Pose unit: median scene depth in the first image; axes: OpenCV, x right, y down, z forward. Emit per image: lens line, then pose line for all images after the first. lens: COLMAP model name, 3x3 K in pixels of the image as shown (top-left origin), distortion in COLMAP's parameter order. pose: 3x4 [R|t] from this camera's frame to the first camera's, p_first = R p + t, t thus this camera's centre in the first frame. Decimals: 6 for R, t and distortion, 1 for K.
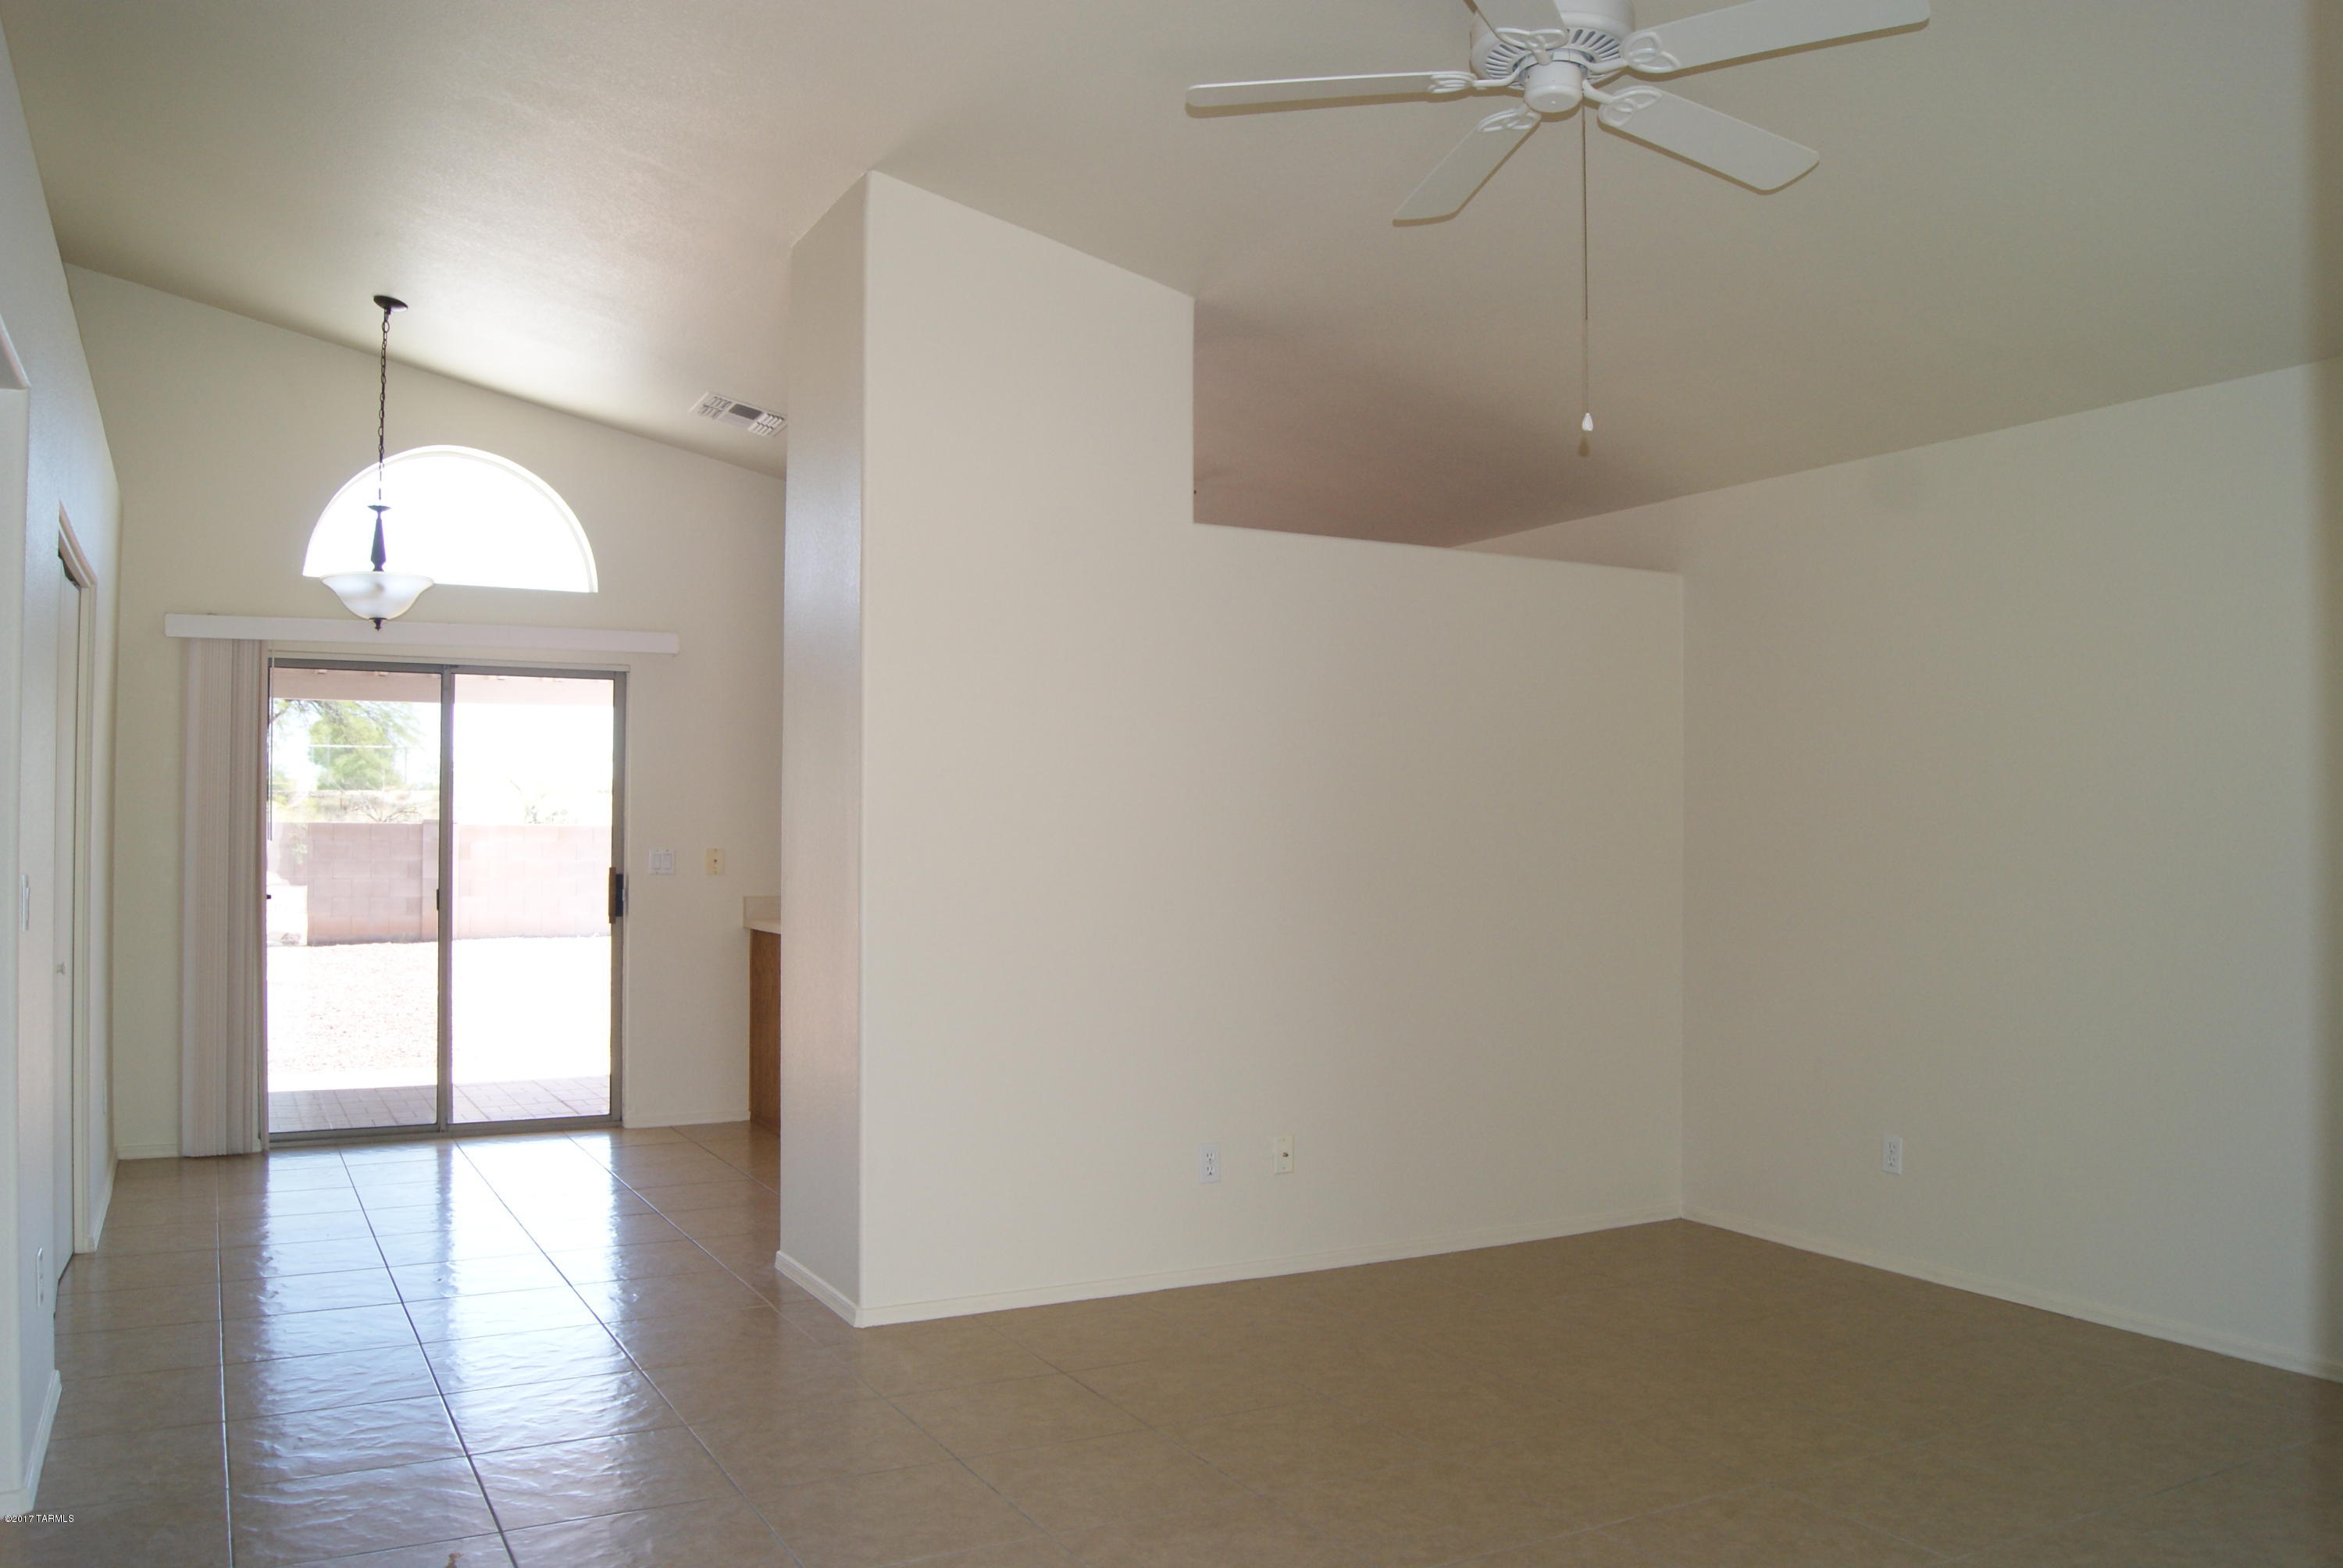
lens RADIAL K [[1833.8, 0, 1184.2], [0, 1833.8, 799.1], [0, 0, 1]] dist [-0.078790, 0.016281]
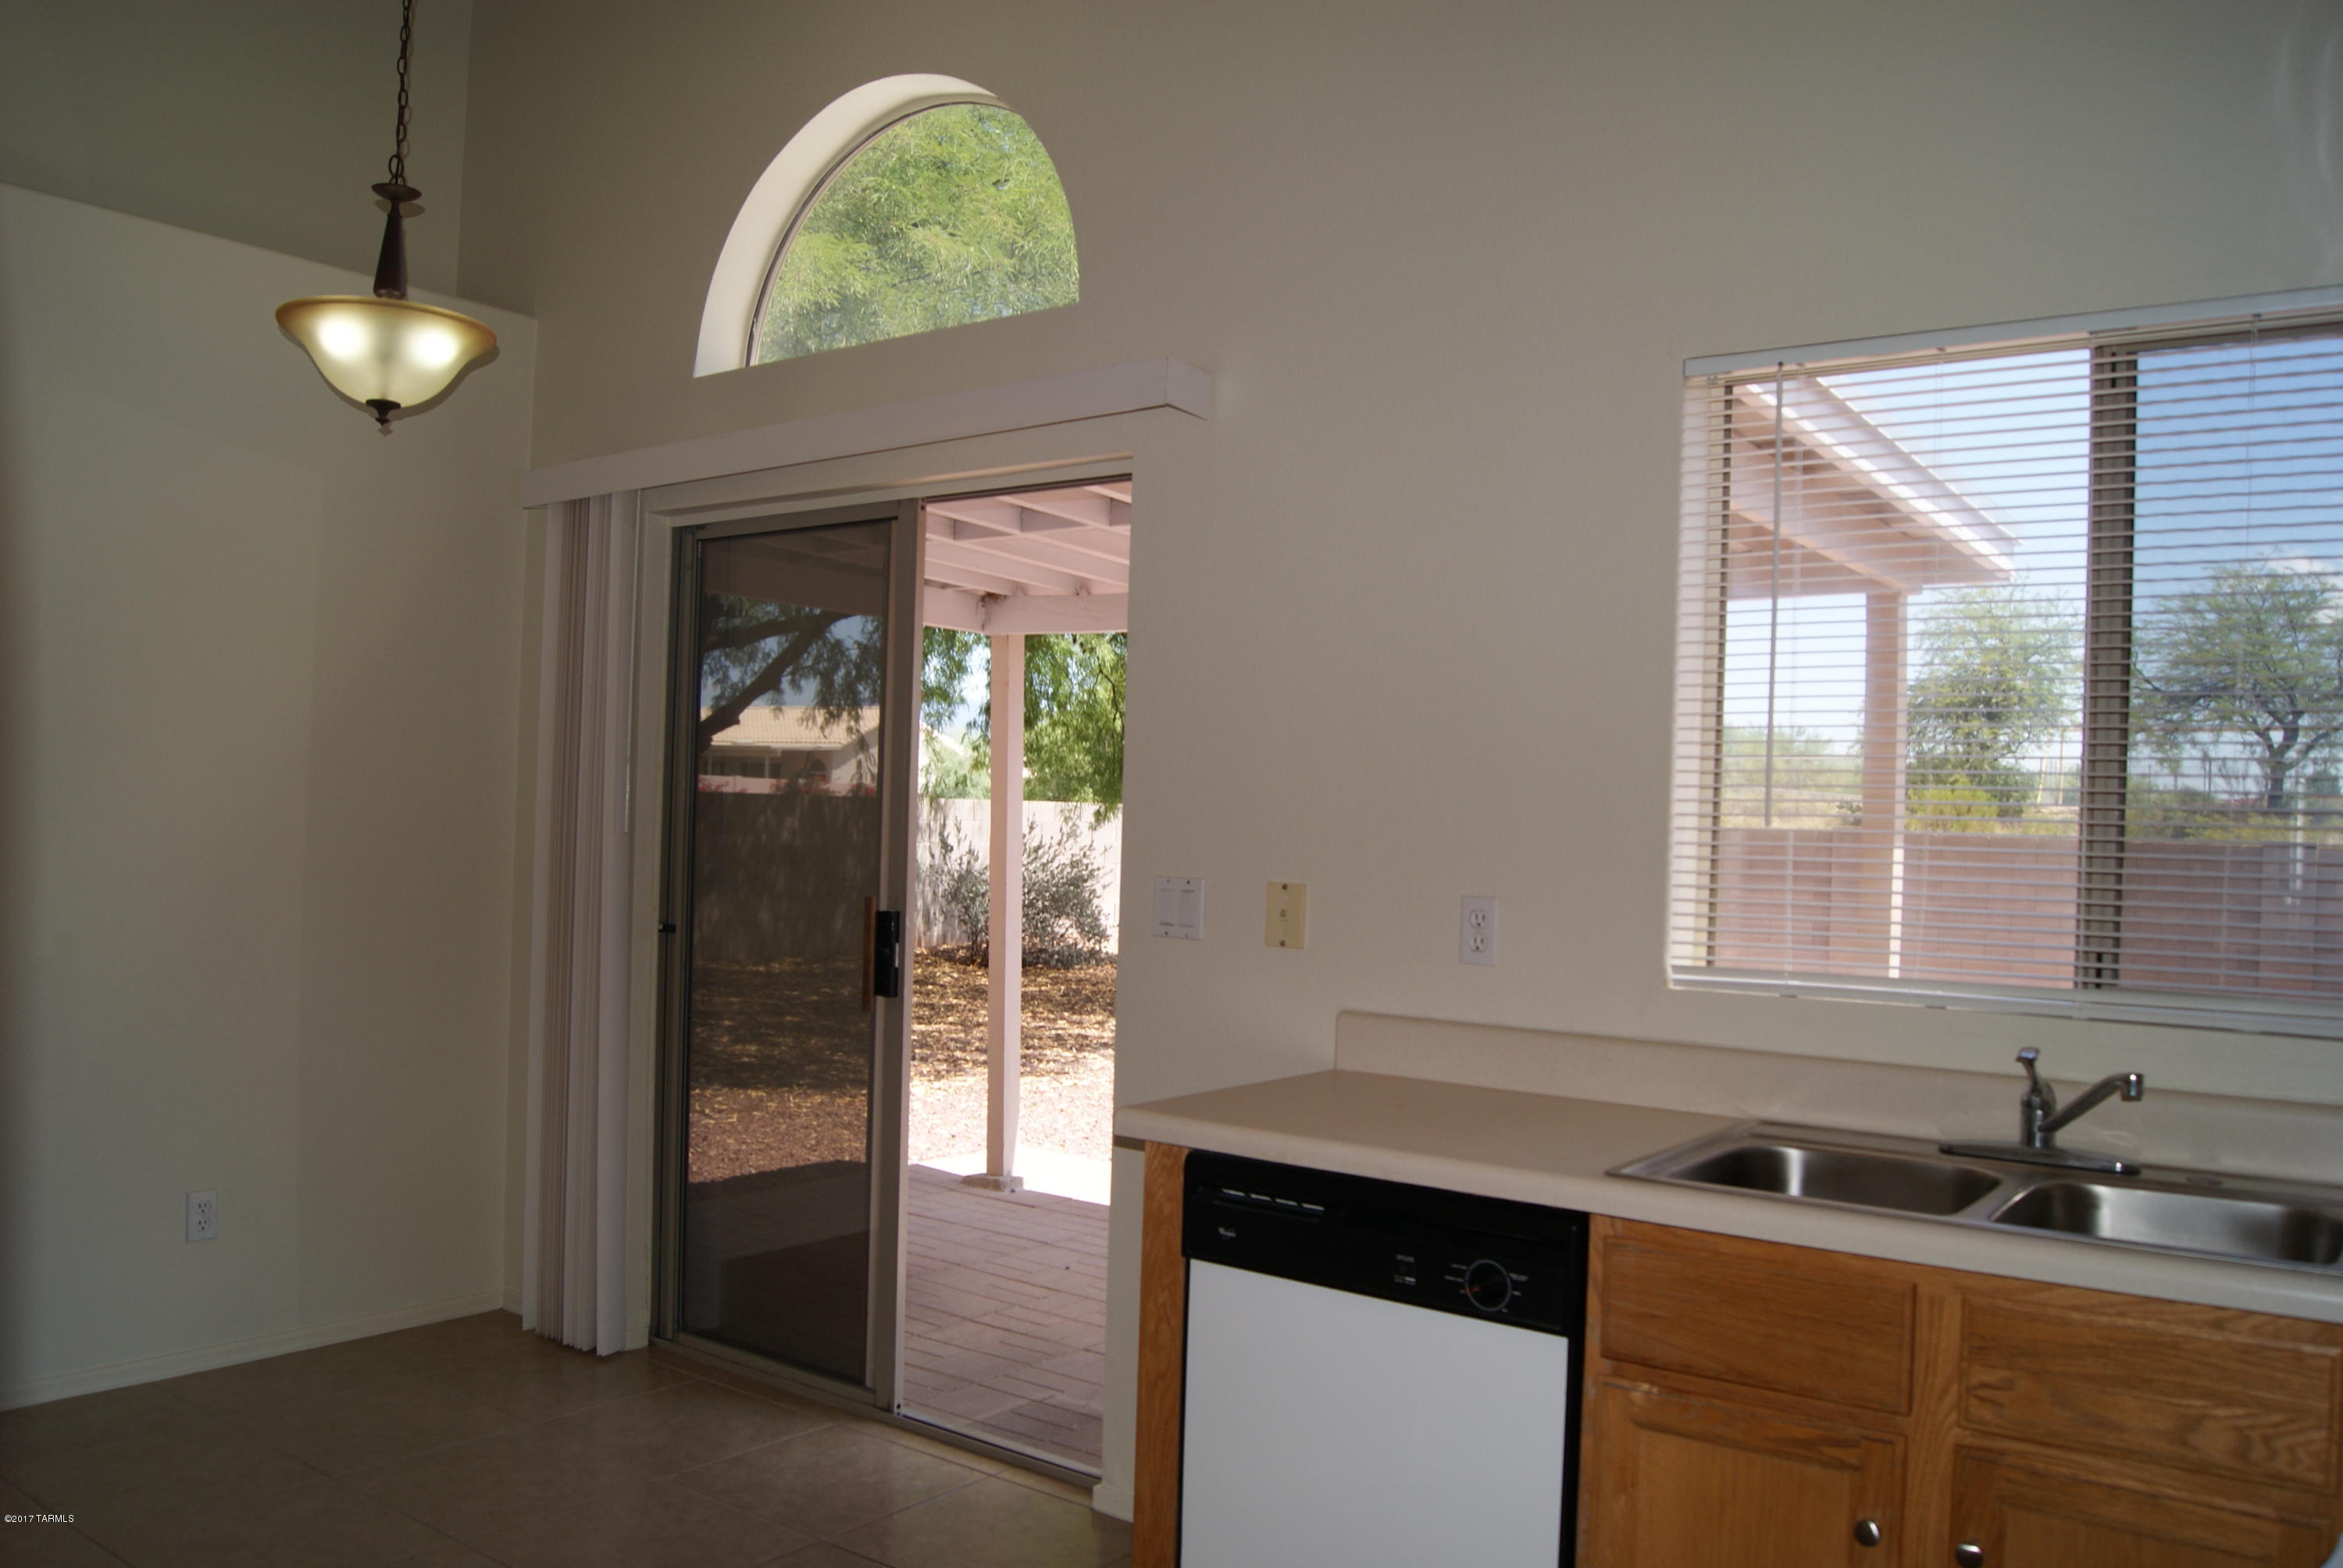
lens RADIAL K [[1833.8, 0, 1164.5], [0, 1833.8, 805.2], [0, 0, 1]] dist [-0.078790, 0.016281]
pose [[0.407722, 0.003761, -0.913098, 0.106378], [-0.015988, 0.999868, -0.003020, 0.012727], [0.912966, 0.015830, 0.407728, 0.904506]]
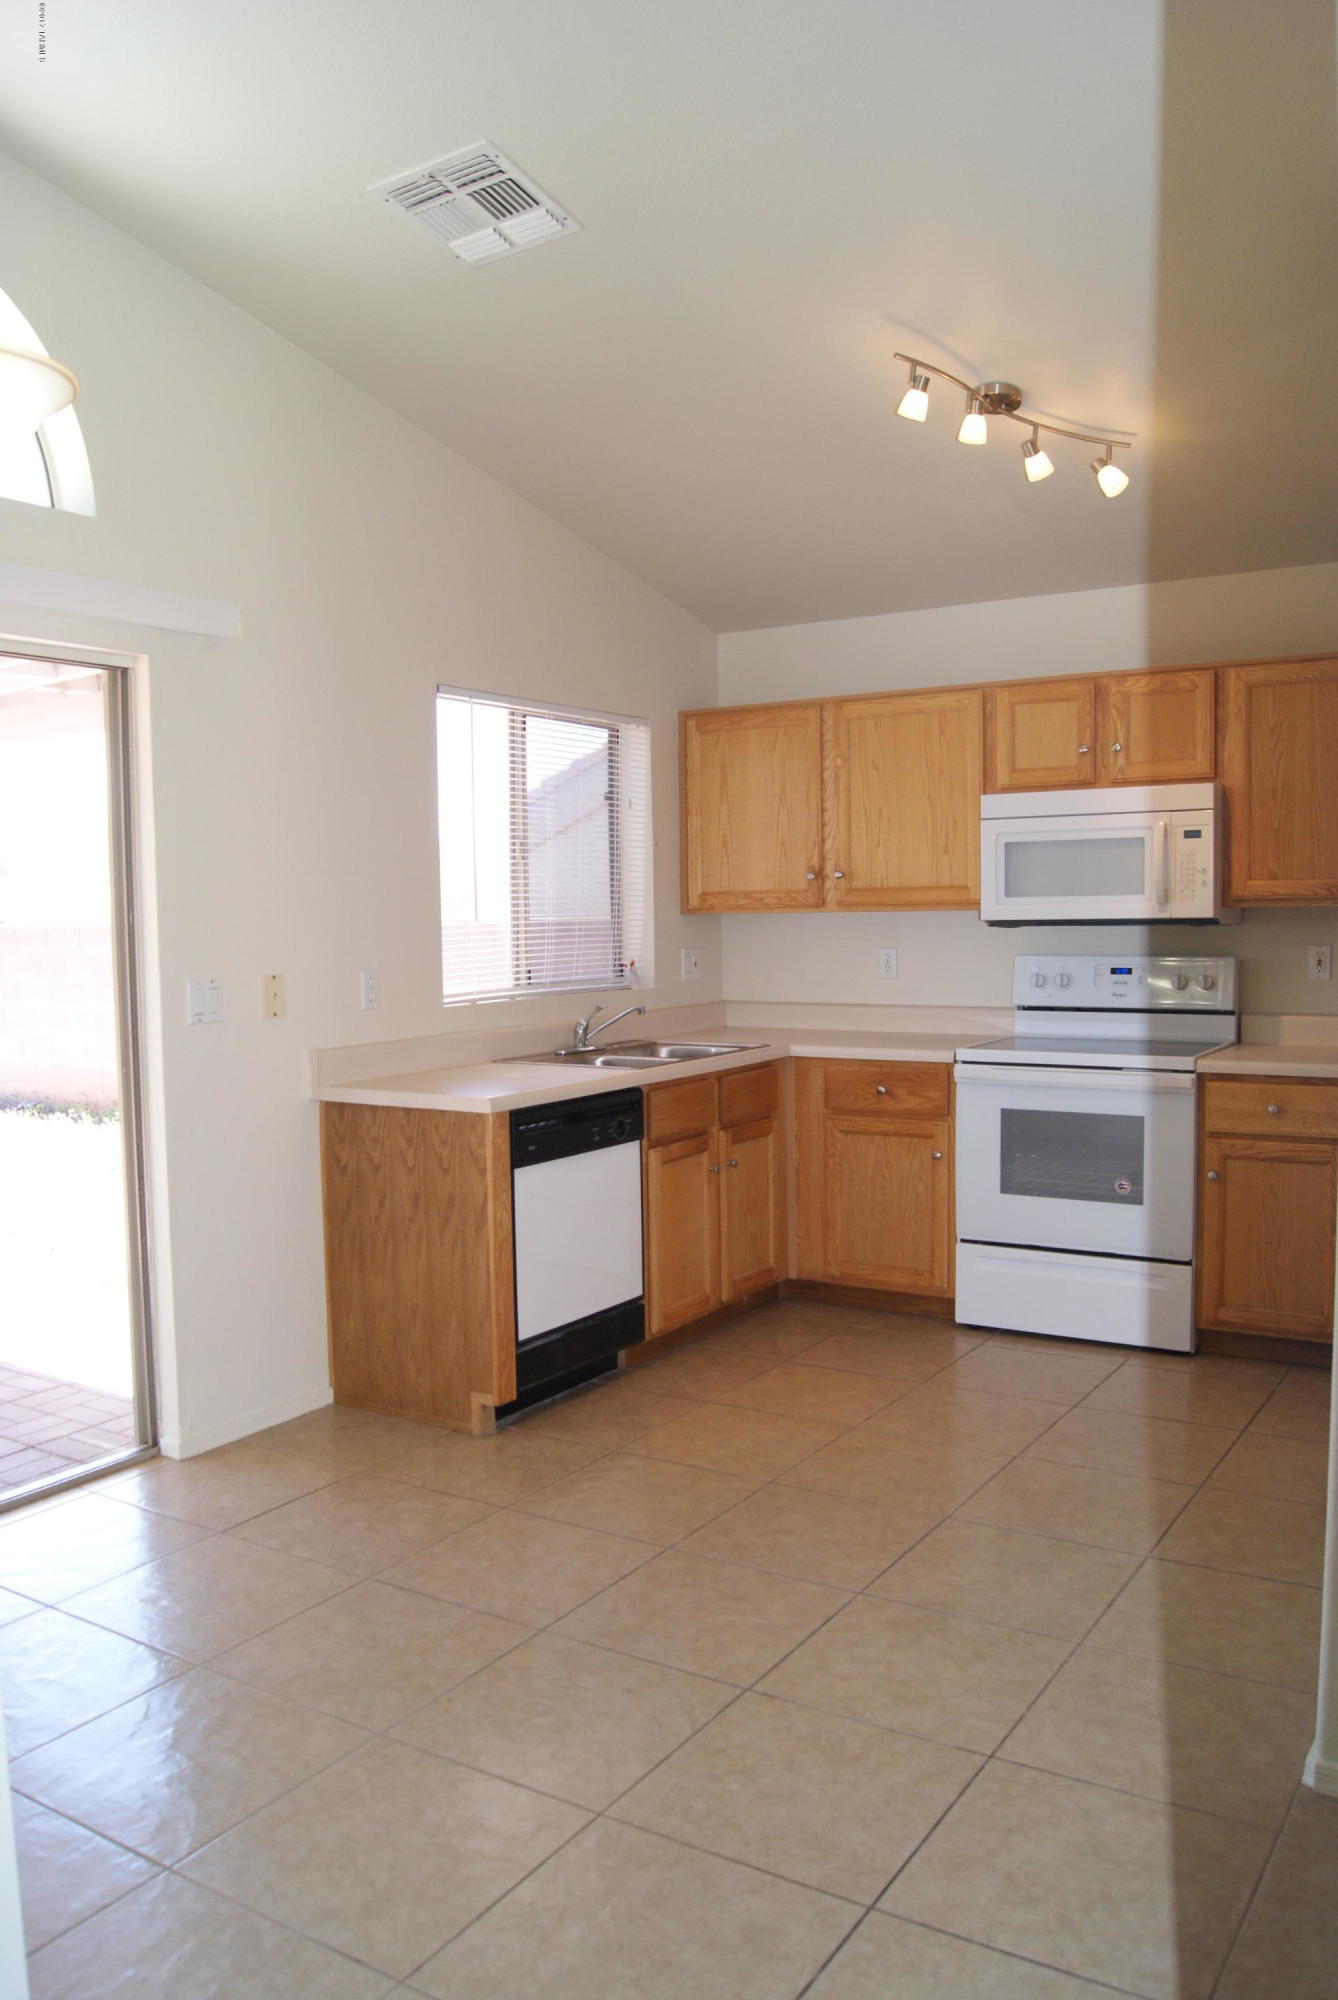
lens RADIAL K [[1565.5, 0, 672.7], [0, 1565.5, 1015.0], [0, 0, 1]] dist [-0.078790, 0.016281]
pose [[0.877106, -0.052999, 0.477364, -0.431117], [0.013992, 0.996291, 0.084903, -0.002000], [-0.480094, -0.067790, 0.874594, 0.541907]]
